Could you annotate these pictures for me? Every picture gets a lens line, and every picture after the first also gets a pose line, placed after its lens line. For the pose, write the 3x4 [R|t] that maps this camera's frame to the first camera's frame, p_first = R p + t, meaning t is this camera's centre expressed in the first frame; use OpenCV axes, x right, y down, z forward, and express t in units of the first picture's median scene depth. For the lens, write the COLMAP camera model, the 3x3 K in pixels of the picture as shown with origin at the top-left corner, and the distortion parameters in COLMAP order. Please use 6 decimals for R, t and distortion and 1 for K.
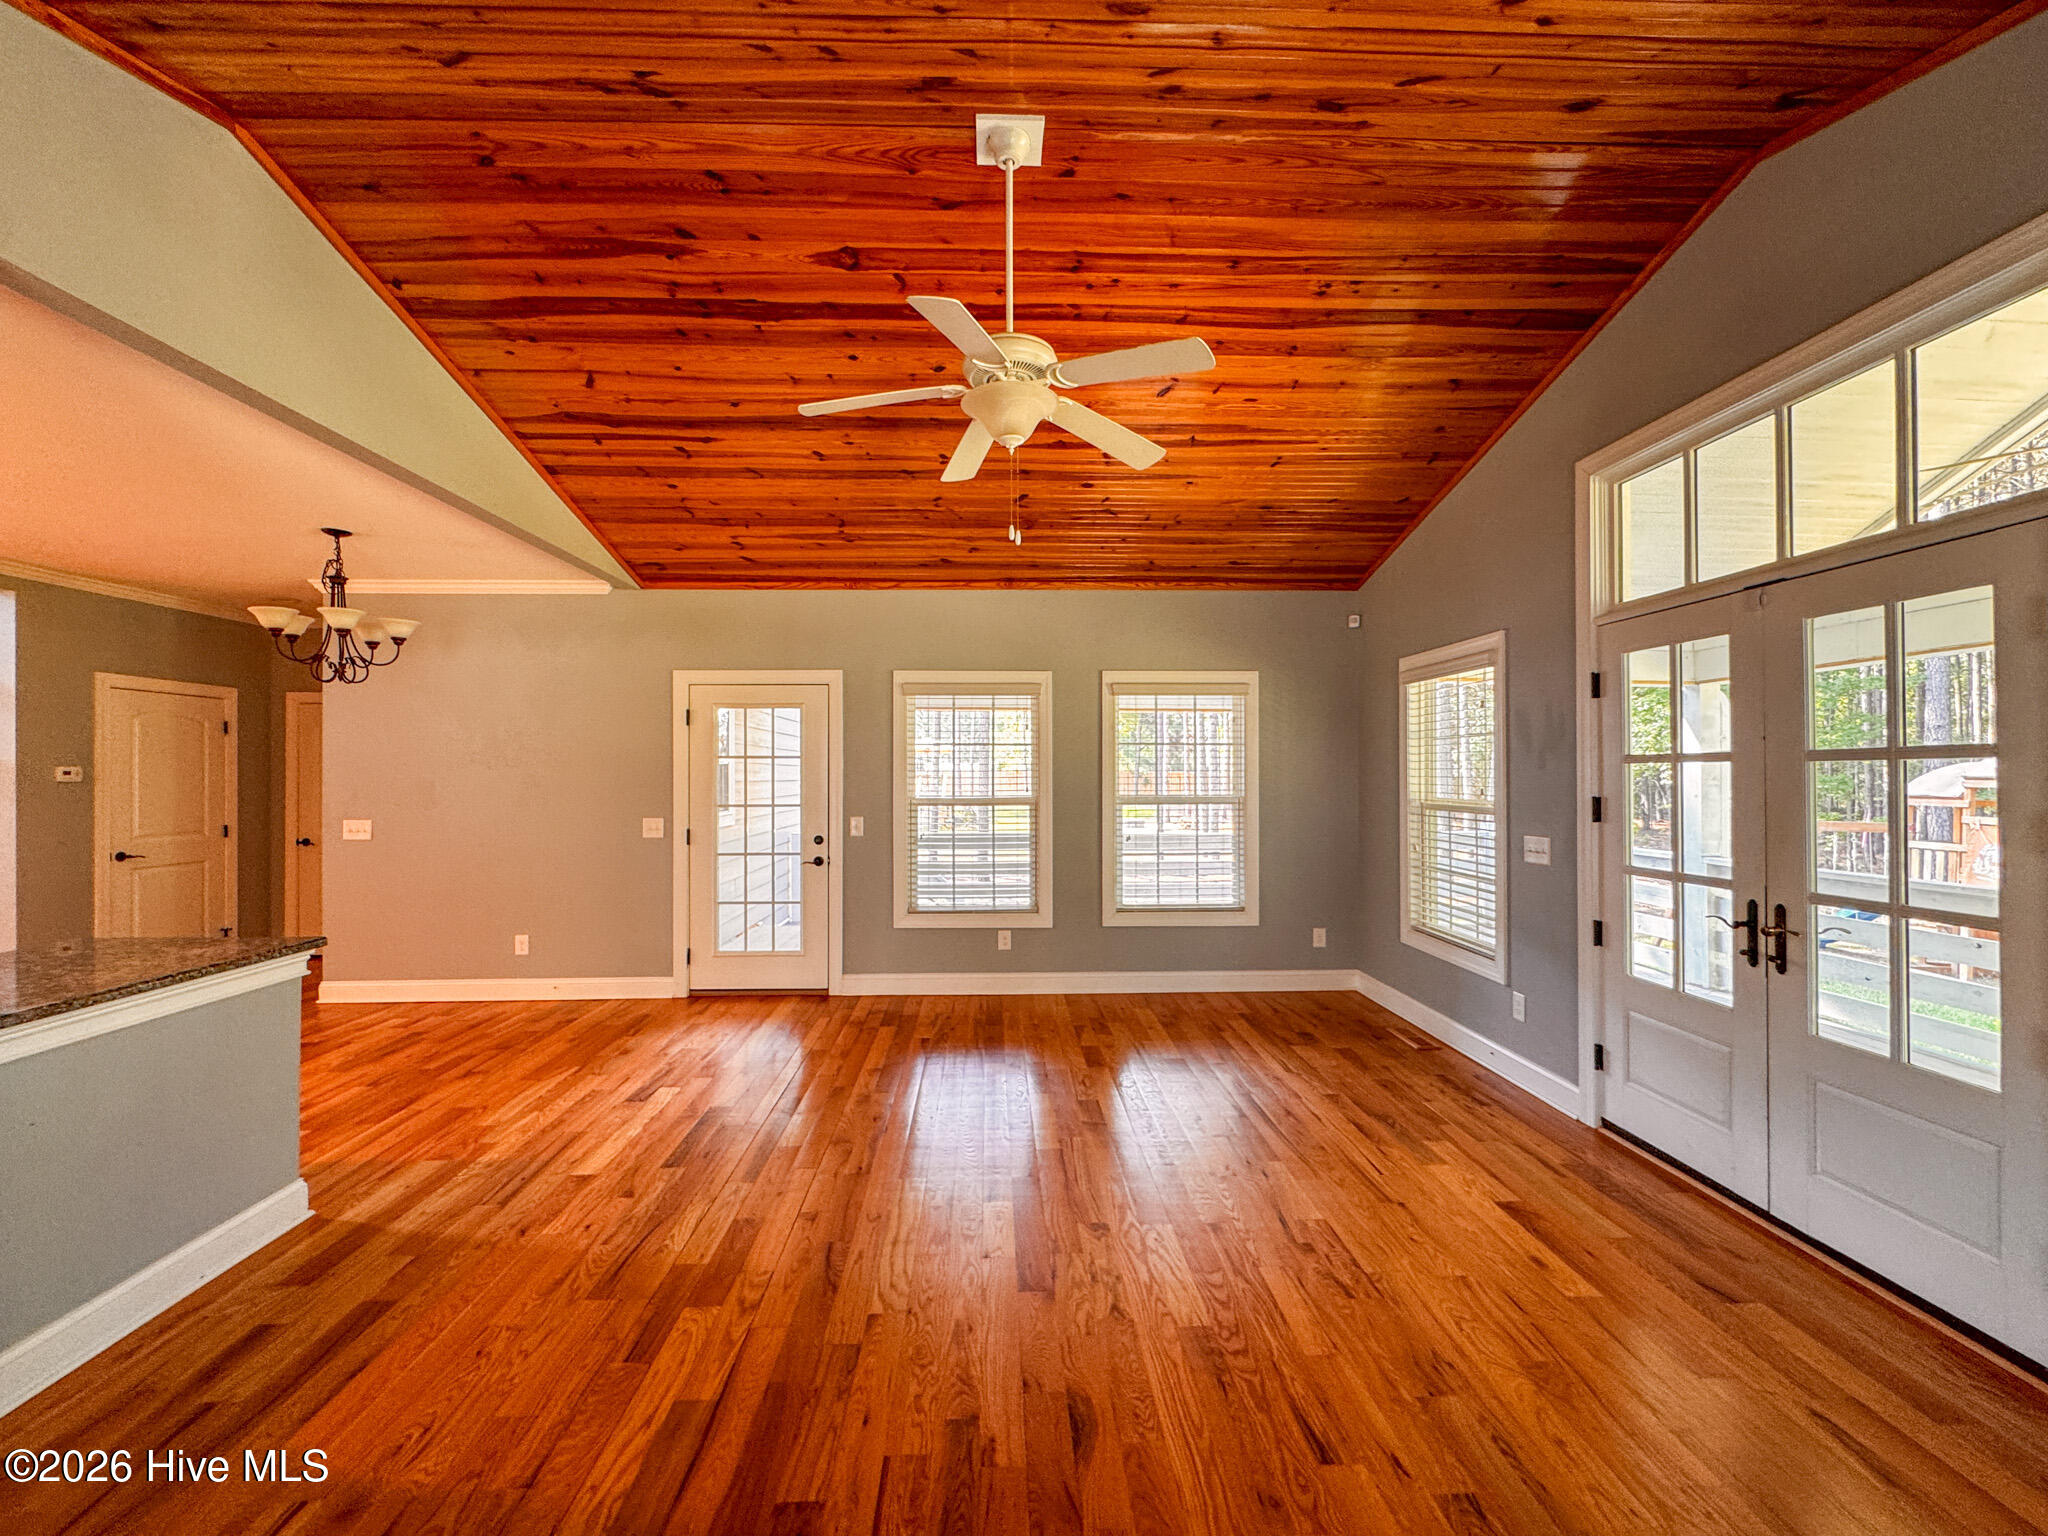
lens RADIAL K [[833.5, 0, 1025.0], [0, 833.5, 771.7], [0, 0, 1]] dist [-0.003085, 0.000387]
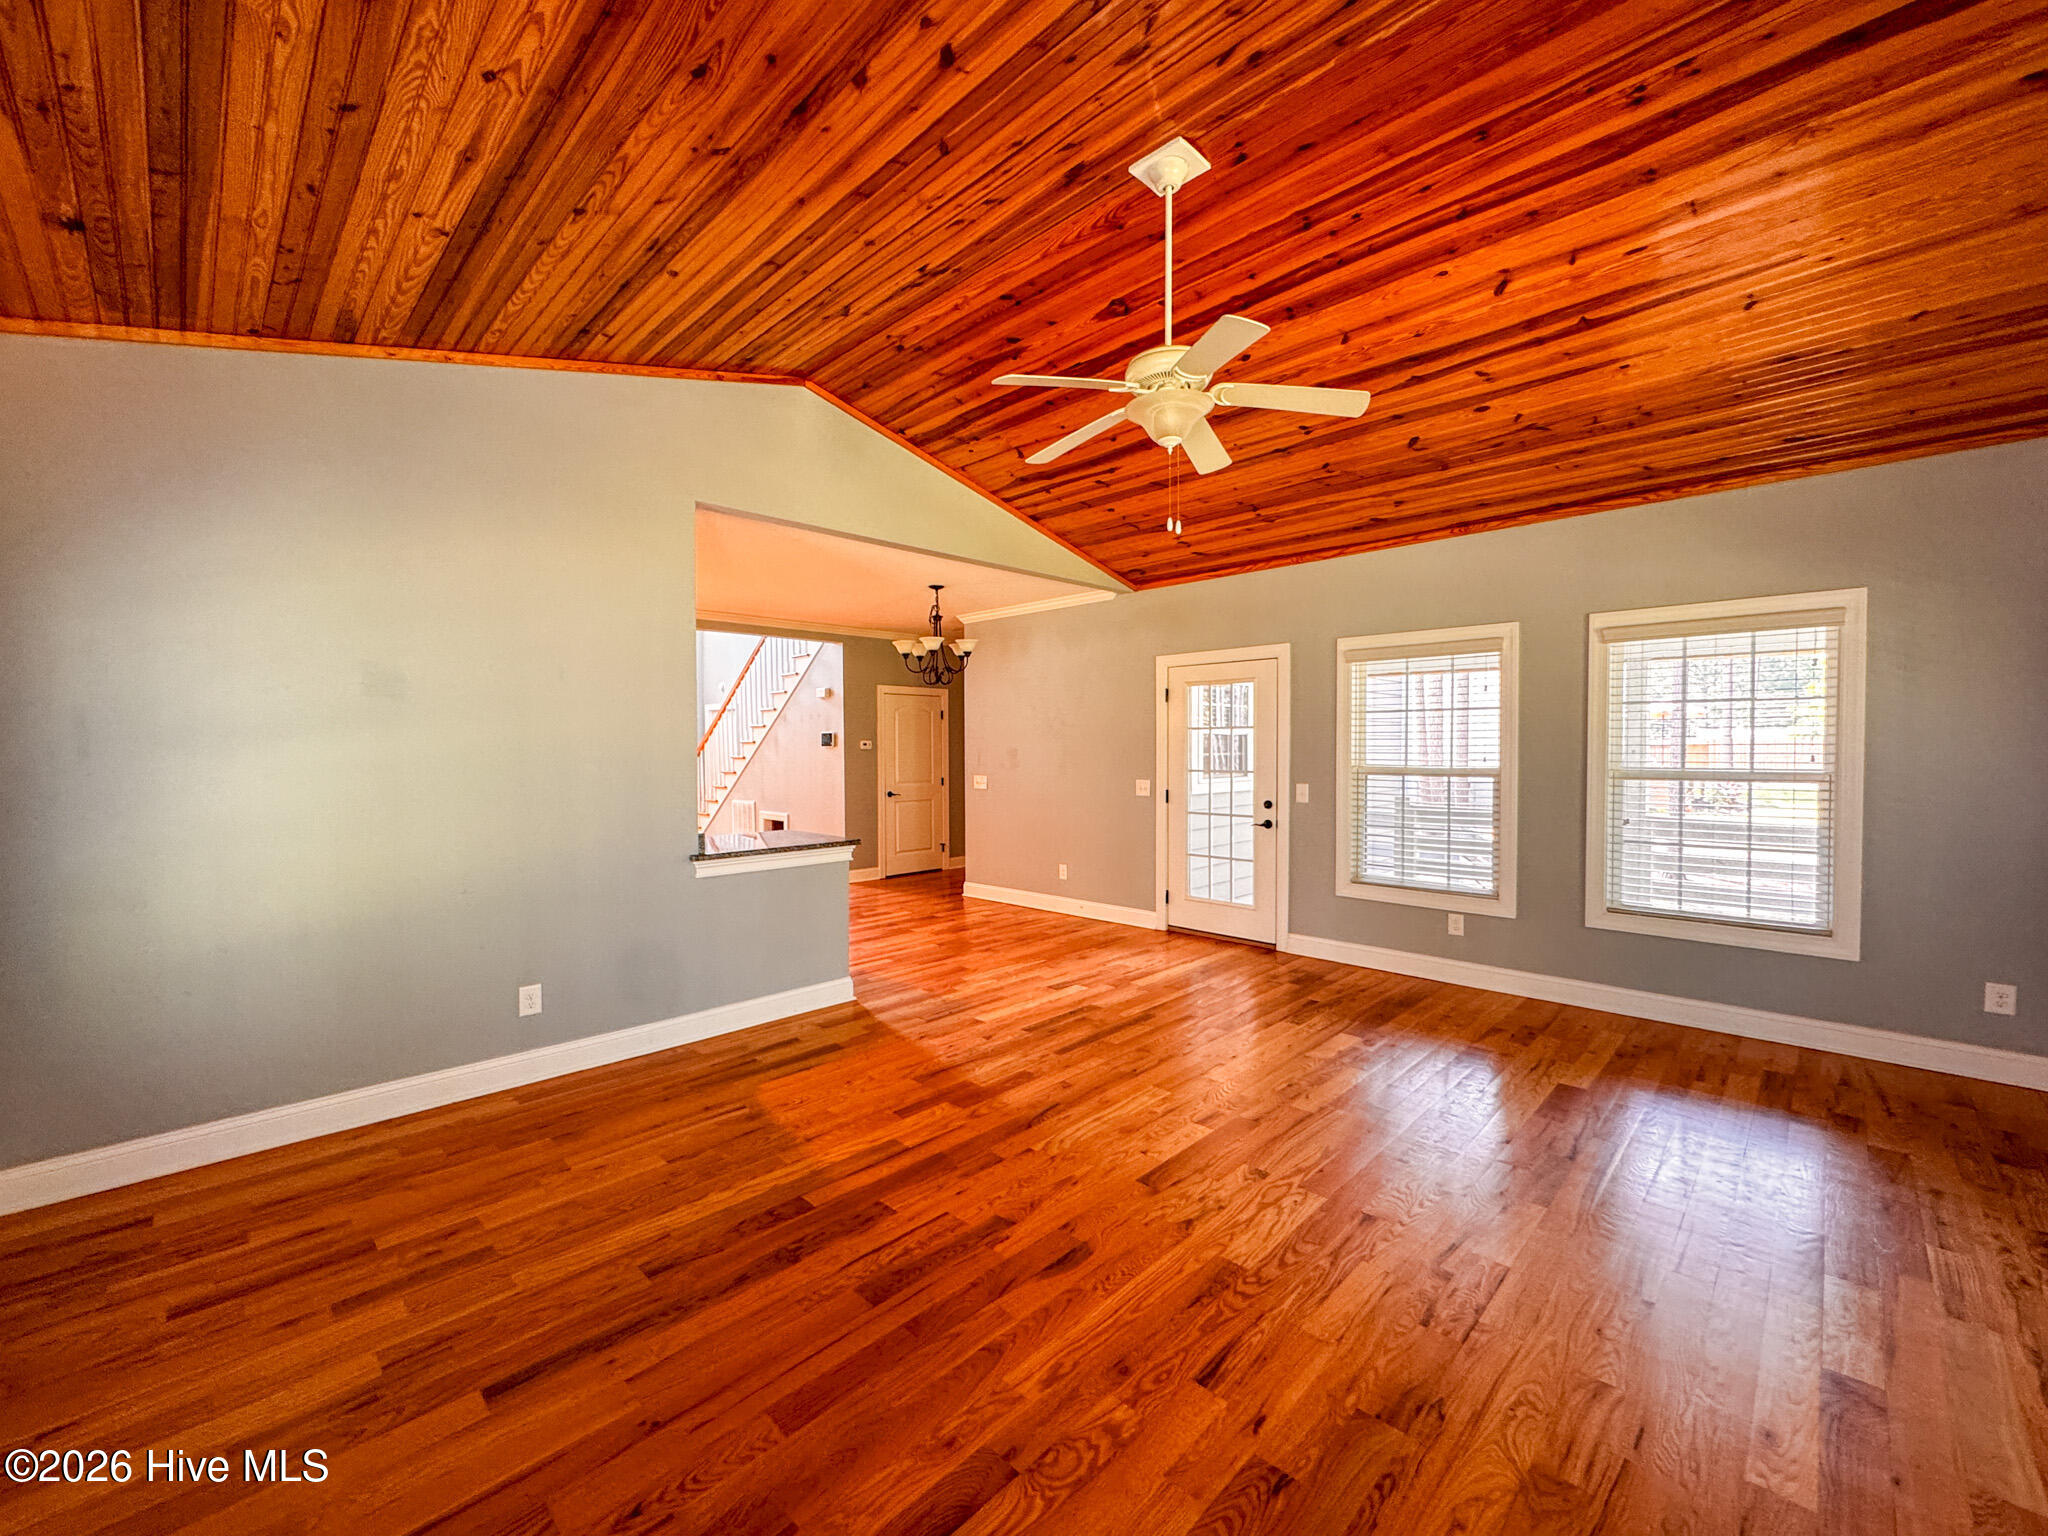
lens RADIAL K [[833.5, 0, 1021.4], [0, 833.5, 768.6], [0, 0, 1]] dist [-0.003085, 0.000387]
pose [[0.687406, 0.017464, -0.726063, 0.455493], [0.005842, 0.999546, 0.029573, 0.003498], [0.726250, -0.024571, 0.686991, 0.054160]]
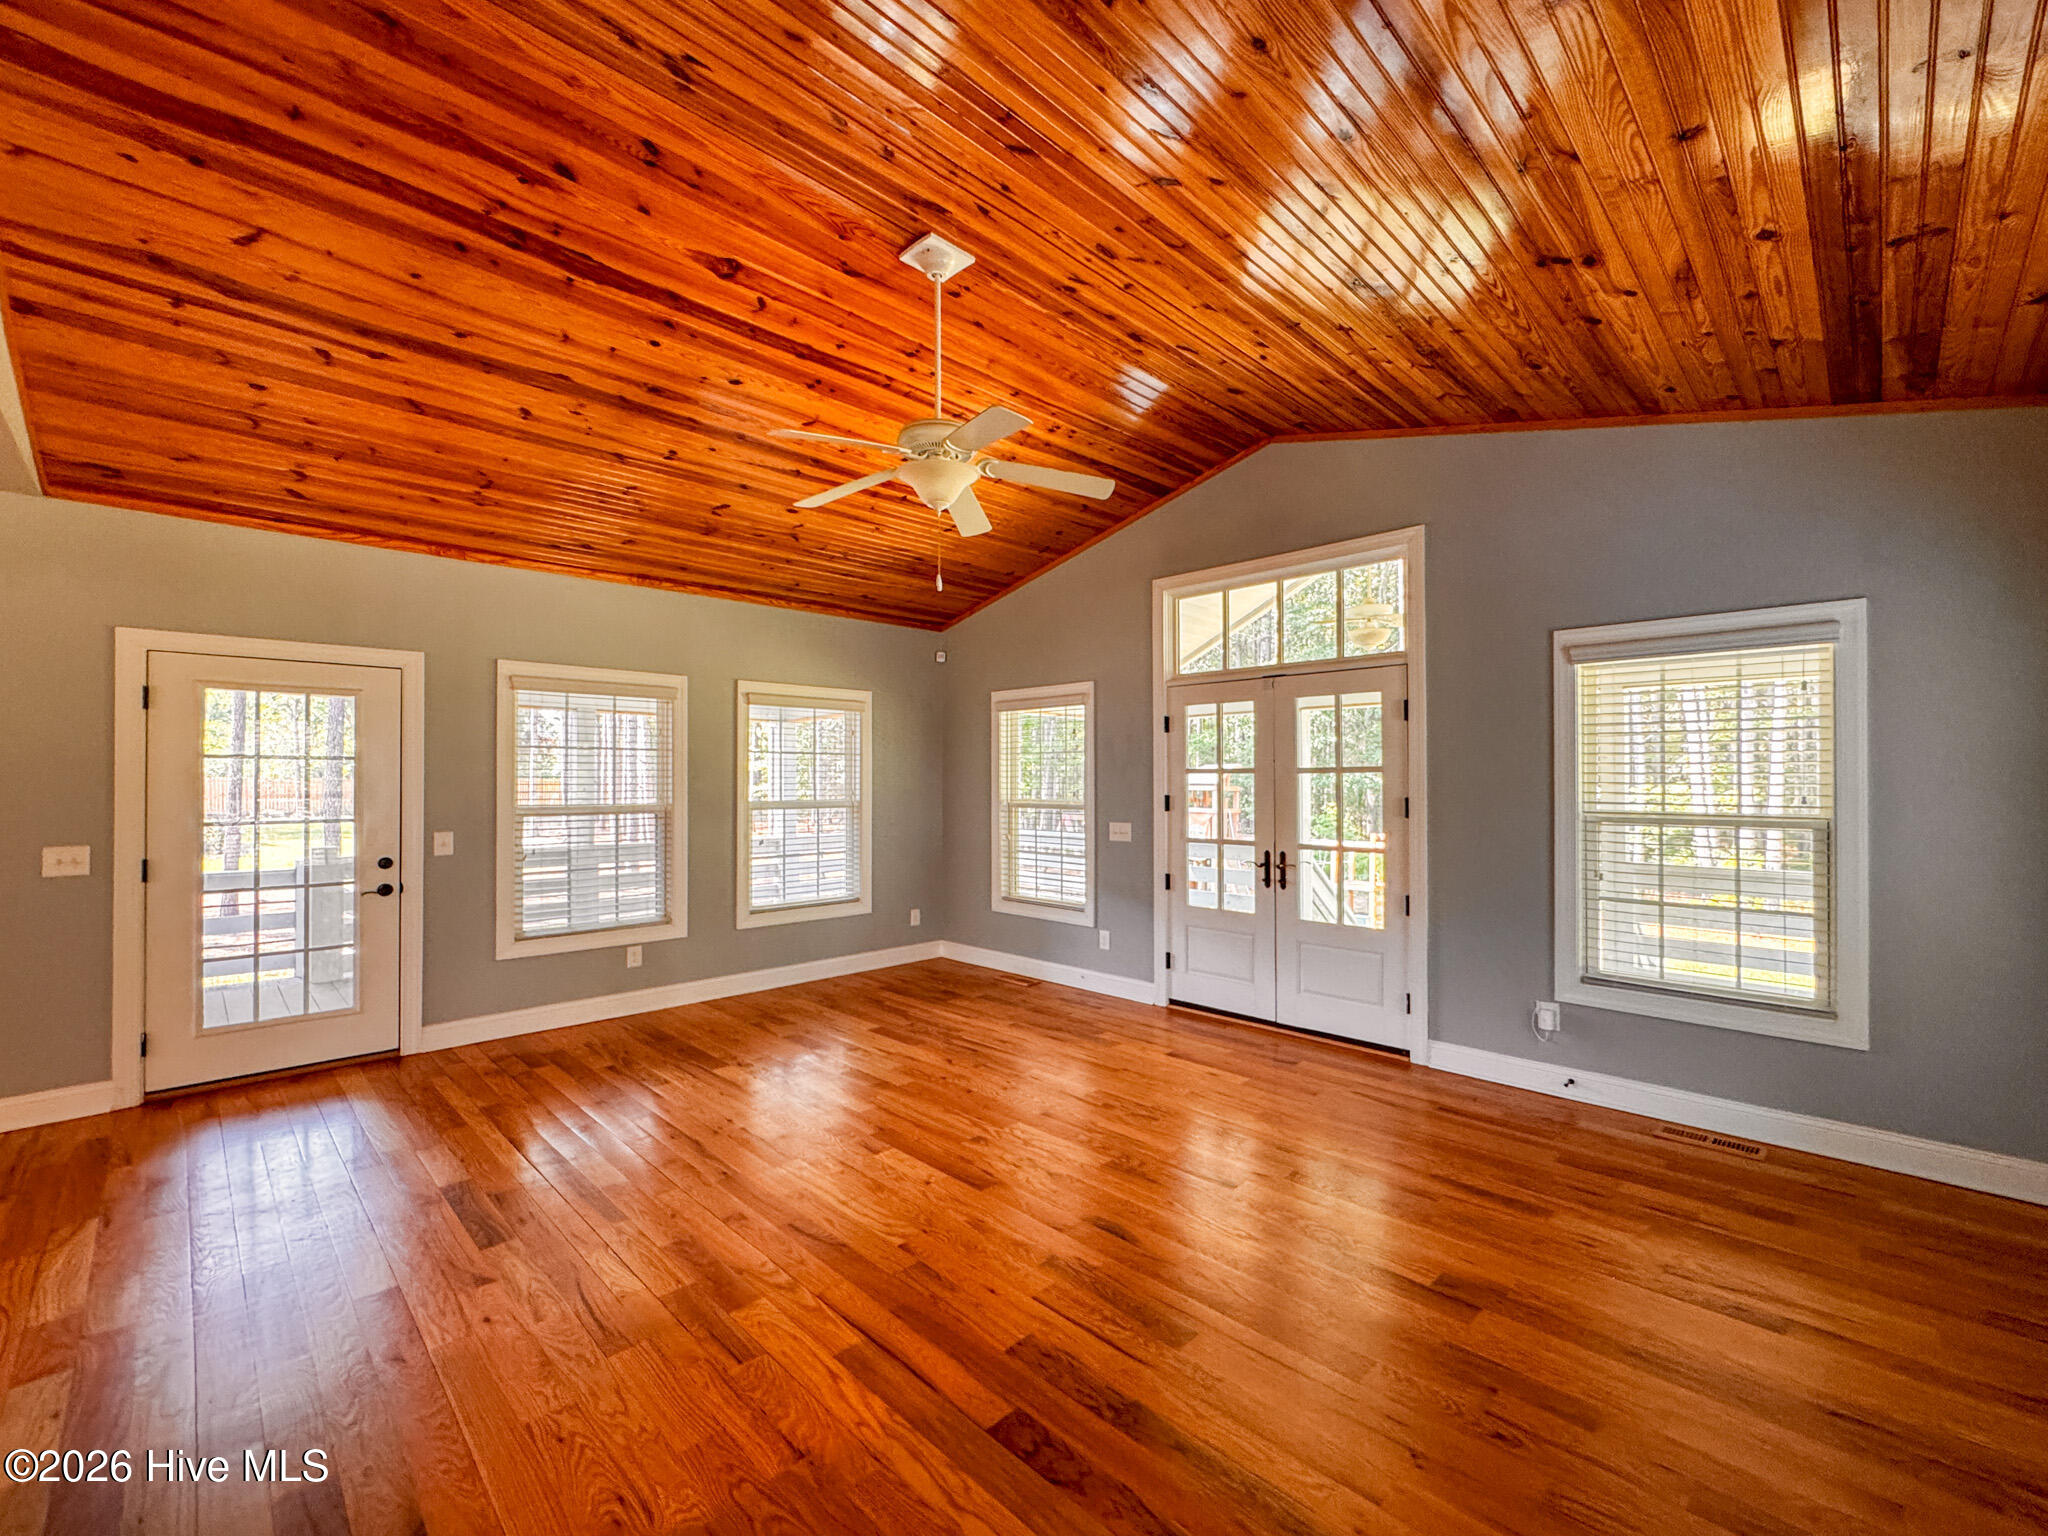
lens RADIAL K [[833.5, 0, 1013.6], [0, 833.5, 773.3], [0, 0, 1]] dist [-0.003085, 0.000387]
pose [[0.746270, 0.007546, 0.665600, -0.496917], [-0.002250, 0.999959, -0.008813, 0.003134], [-0.665639, 0.005079, 0.746256, 0.015007]]
